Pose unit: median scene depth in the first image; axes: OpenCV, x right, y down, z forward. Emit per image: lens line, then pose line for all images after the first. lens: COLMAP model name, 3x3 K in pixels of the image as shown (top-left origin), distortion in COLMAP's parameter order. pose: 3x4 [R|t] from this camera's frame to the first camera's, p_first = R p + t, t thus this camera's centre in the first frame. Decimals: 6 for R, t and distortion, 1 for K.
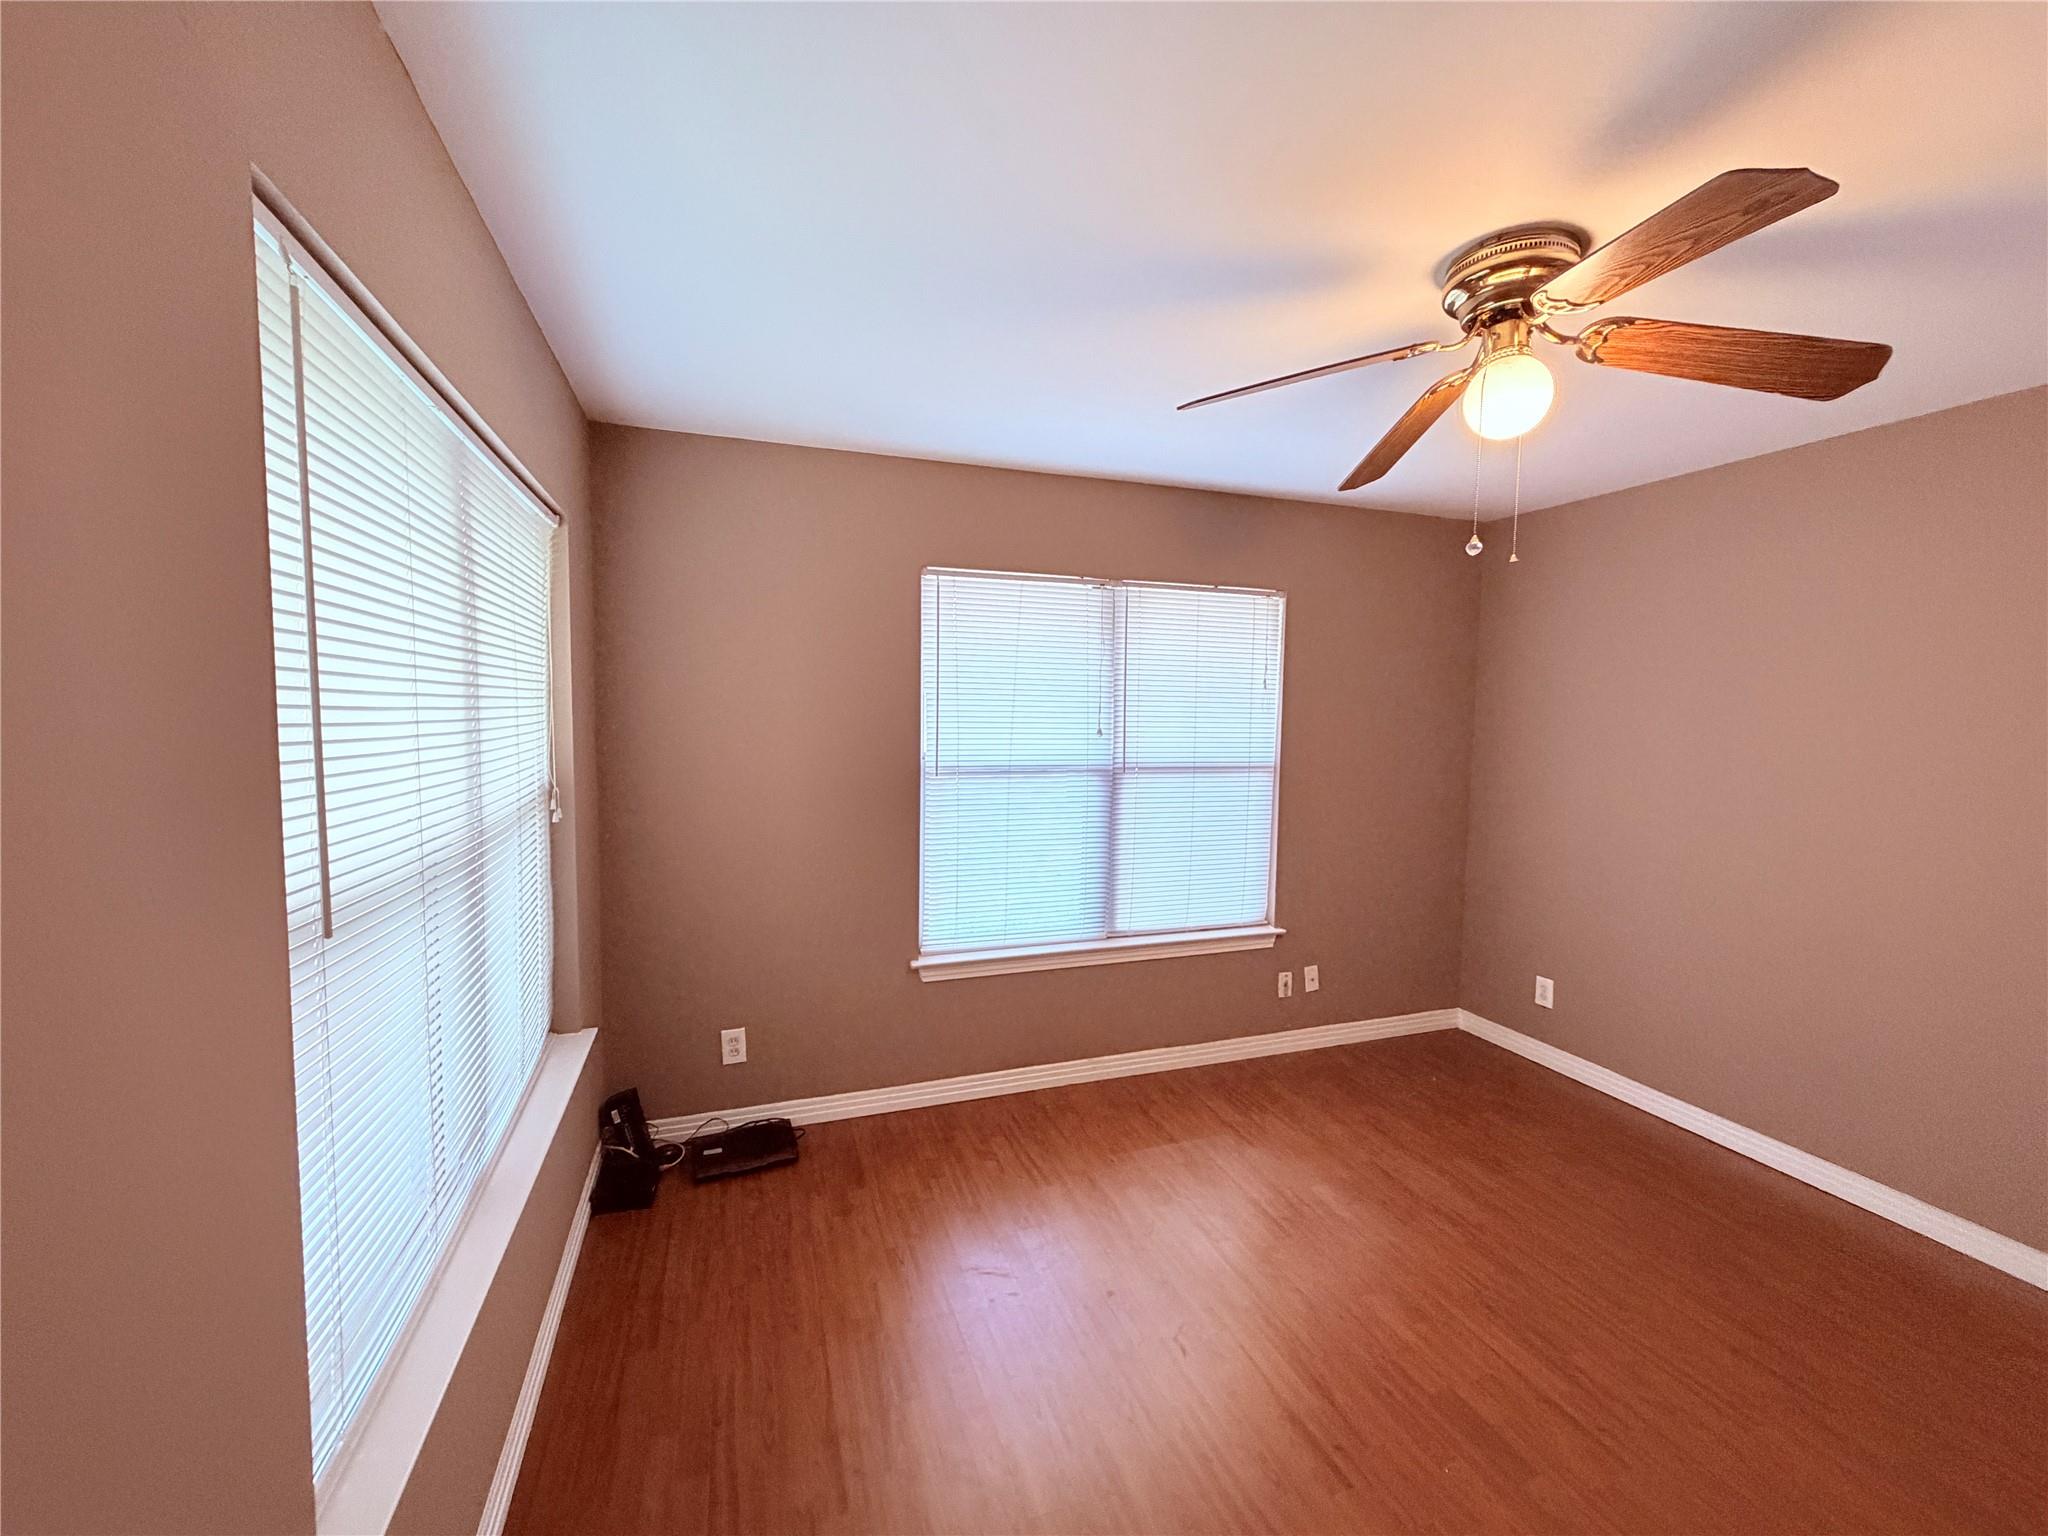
lens RADIAL K [[818.4, 0, 1021.6], [0, 818.4, 744.1], [0, 0, 1]] dist [-0.000364, 0.000523]
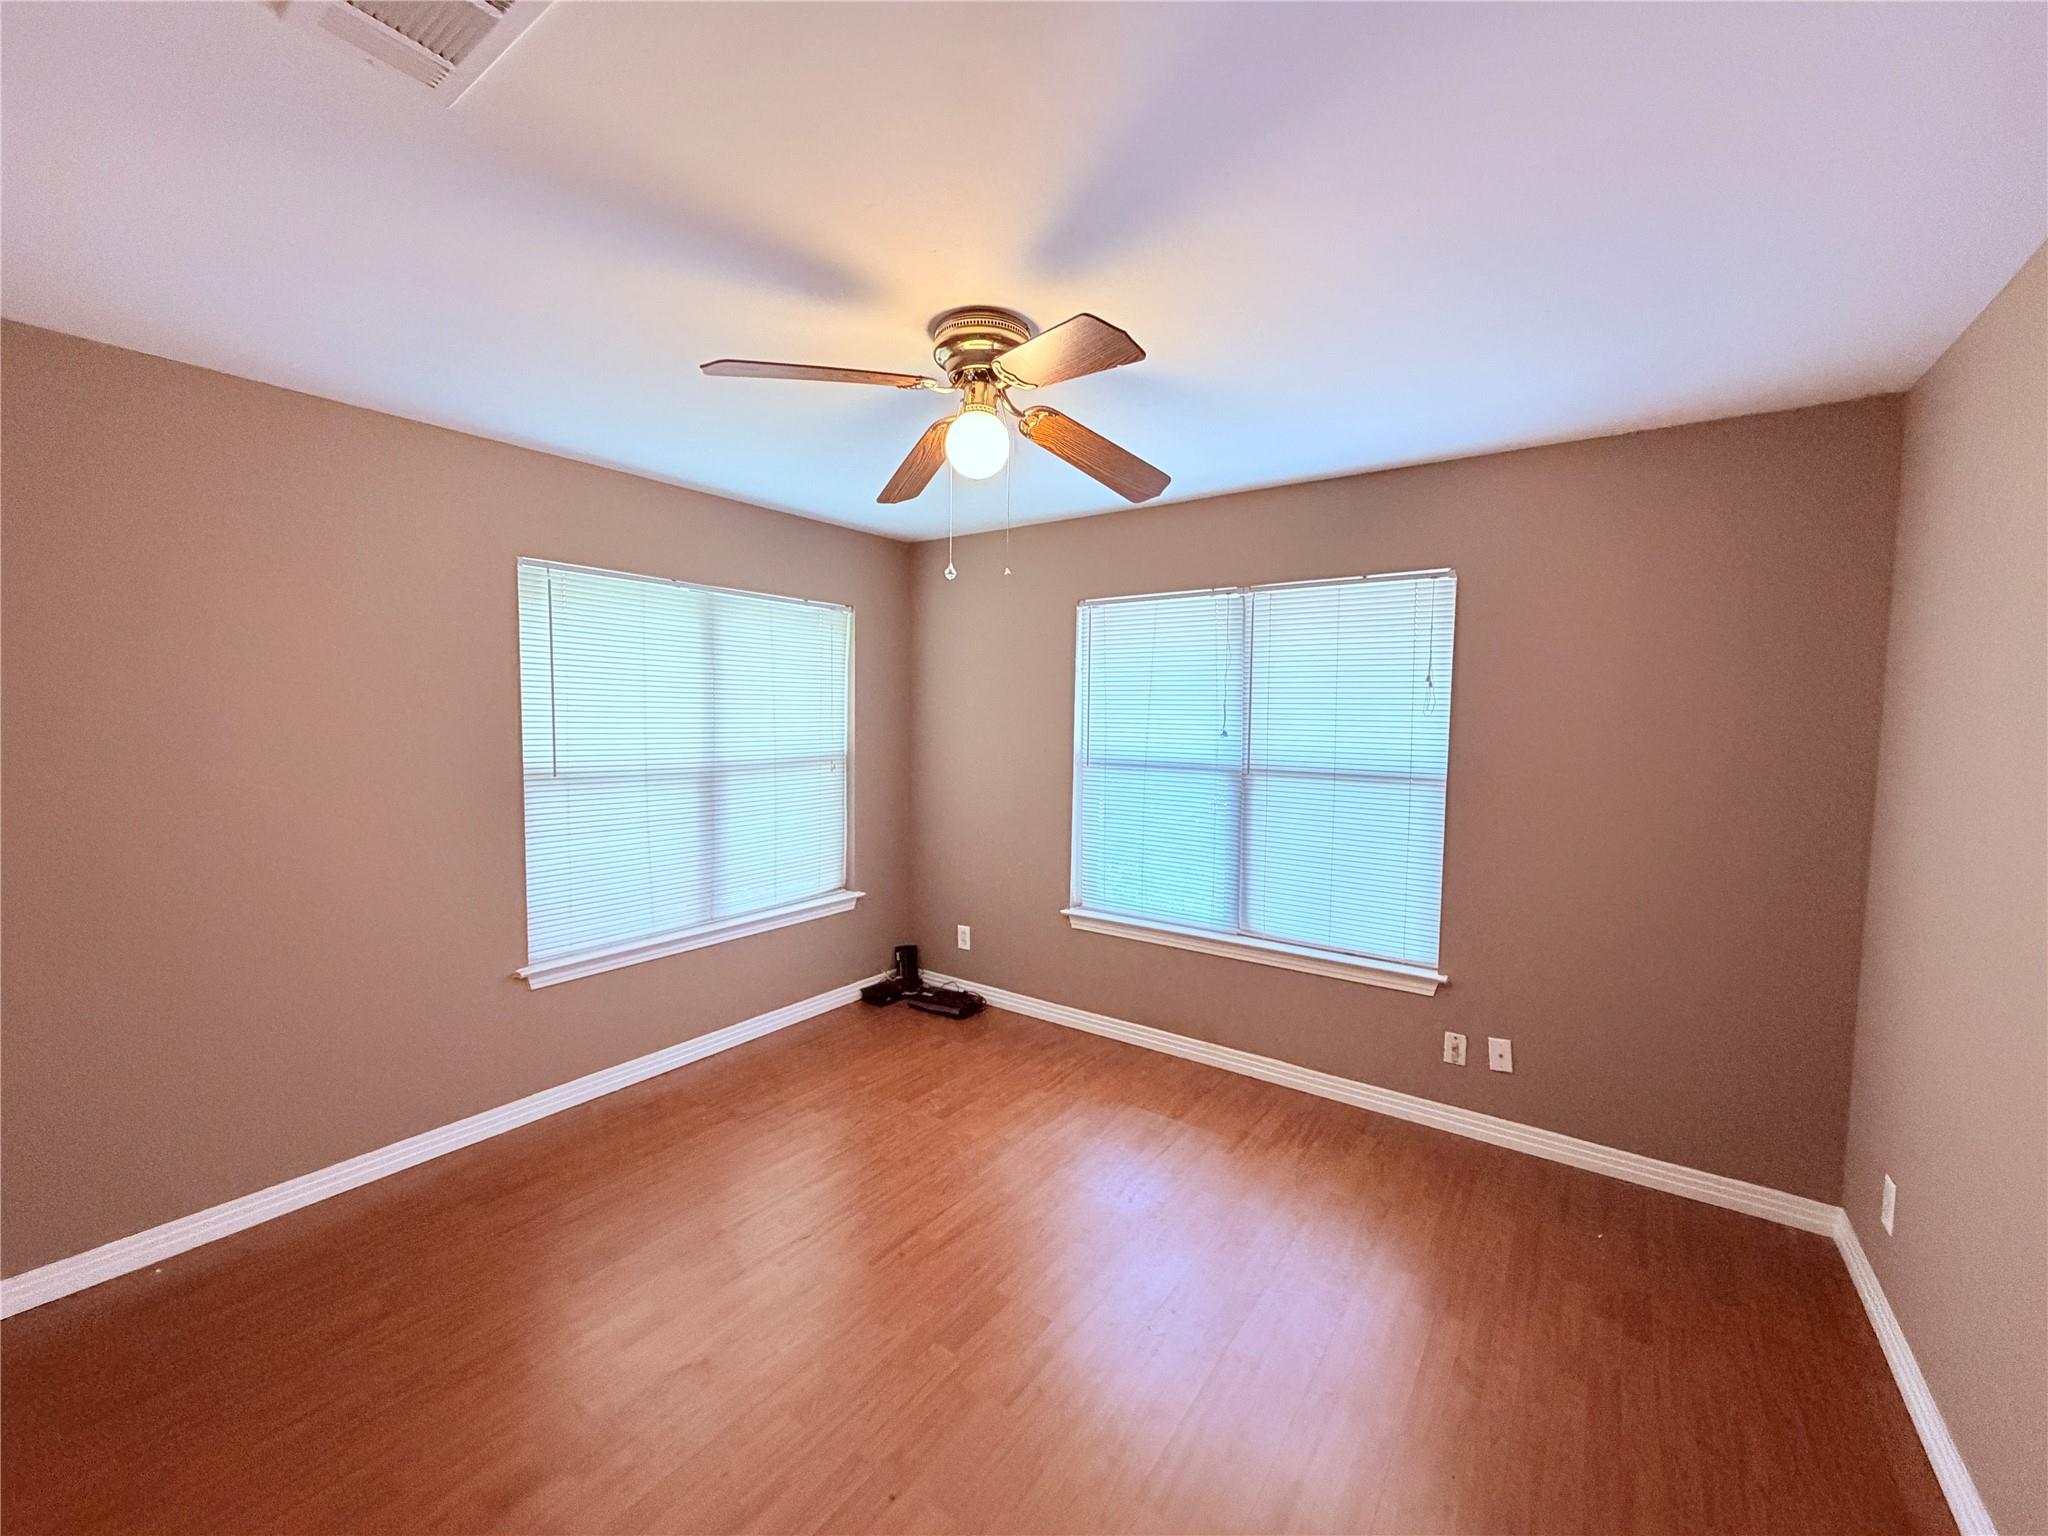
lens RADIAL K [[818.4, 0, 1021.6], [0, 818.4, 735.3], [0, 0, 1]] dist [-0.000364, 0.000523]
pose [[0.572923, 0.014488, -0.819481, 0.798239], [-0.039302, 0.999179, -0.009812, 0.008230], [0.818666, 0.037829, 0.573022, 0.182501]]
